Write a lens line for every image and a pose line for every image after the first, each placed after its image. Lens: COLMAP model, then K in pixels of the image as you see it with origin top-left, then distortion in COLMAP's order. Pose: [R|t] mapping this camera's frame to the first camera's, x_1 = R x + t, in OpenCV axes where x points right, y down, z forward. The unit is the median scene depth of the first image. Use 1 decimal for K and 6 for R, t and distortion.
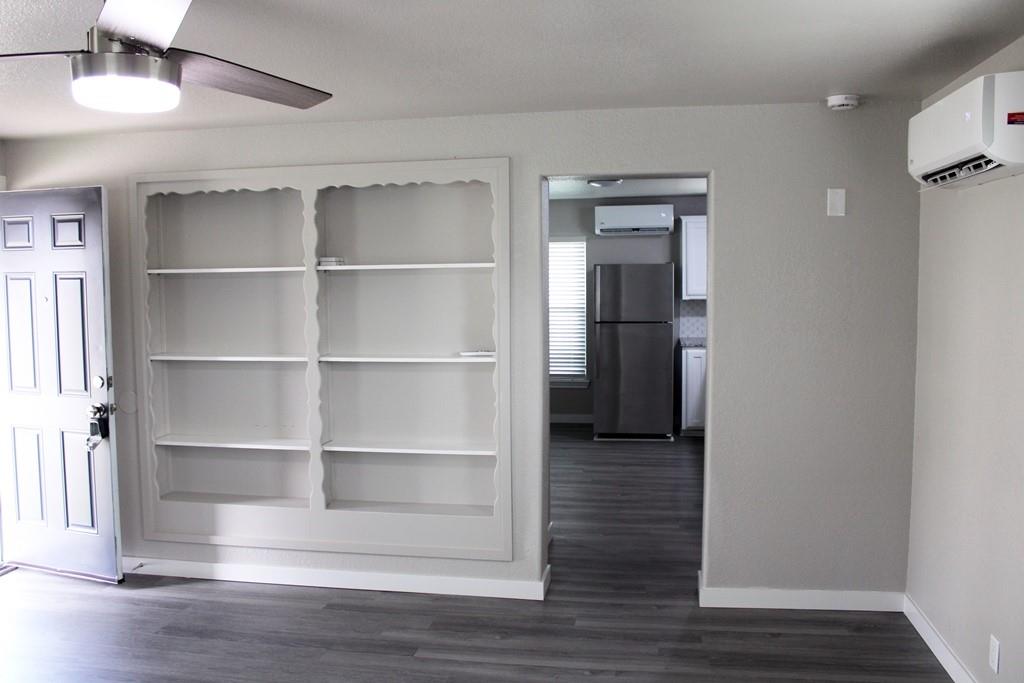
lens RADIAL K [[871.8, 0, 512.0], [0, 871.8, 341.5], [0, 0, 1]] dist [-0.171747, -0.000225]
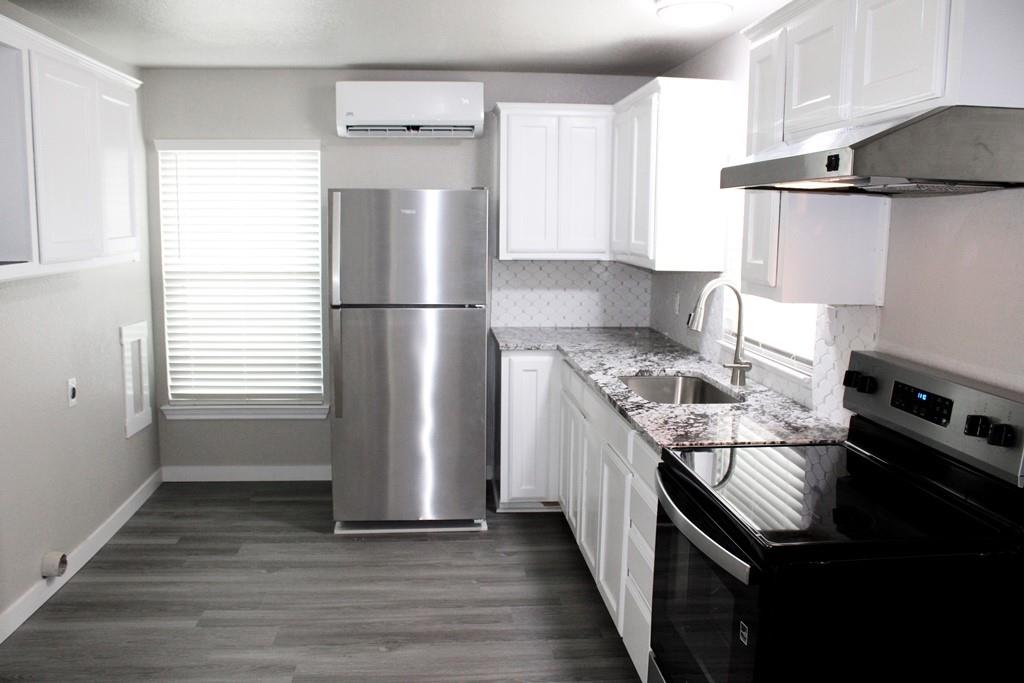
lens RADIAL K [[871.8, 0, 512.0], [0, 871.8, 341.5], [0, 0, 1]] dist [-0.171747, -0.000225]
pose [[0.967543, -0.015204, 0.252250, 0.066649], [-0.000033, 0.998181, 0.060289, -0.029918], [-0.252708, -0.058340, 0.965782, 0.468456]]
